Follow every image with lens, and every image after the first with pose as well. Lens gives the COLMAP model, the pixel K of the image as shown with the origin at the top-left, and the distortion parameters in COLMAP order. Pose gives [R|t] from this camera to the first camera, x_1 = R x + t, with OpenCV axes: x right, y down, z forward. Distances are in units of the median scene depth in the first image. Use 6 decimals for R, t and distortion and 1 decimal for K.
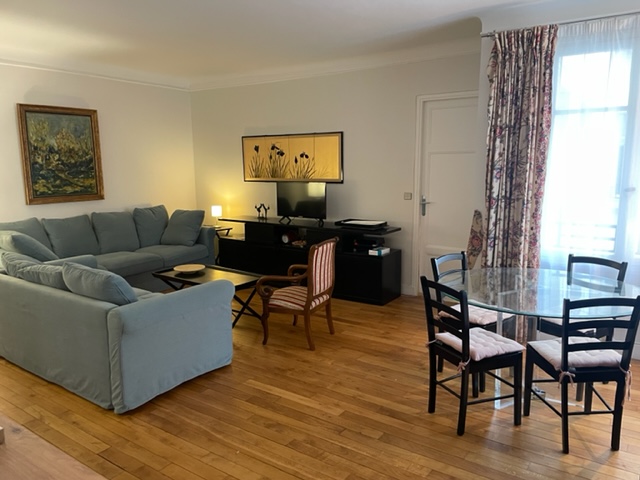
lens RADIAL K [[486.1, 0, 320.0], [0, 486.1, 240.0], [0, 0, 1]] dist [0.002660, -0.013610]
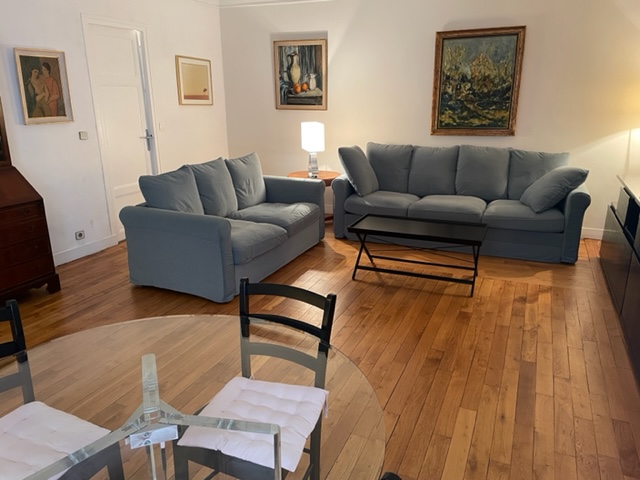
lens RADIAL K [[486.1, 0, 320.0], [0, 486.1, 240.0], [0, 0, 1]] dist [0.002660, -0.013610]
pose [[0.180764, 0.278349, -0.943317, 0.374389], [-0.138273, 0.956783, 0.255826, -0.087224], [0.973758, 0.084191, 0.211440, 0.548466]]
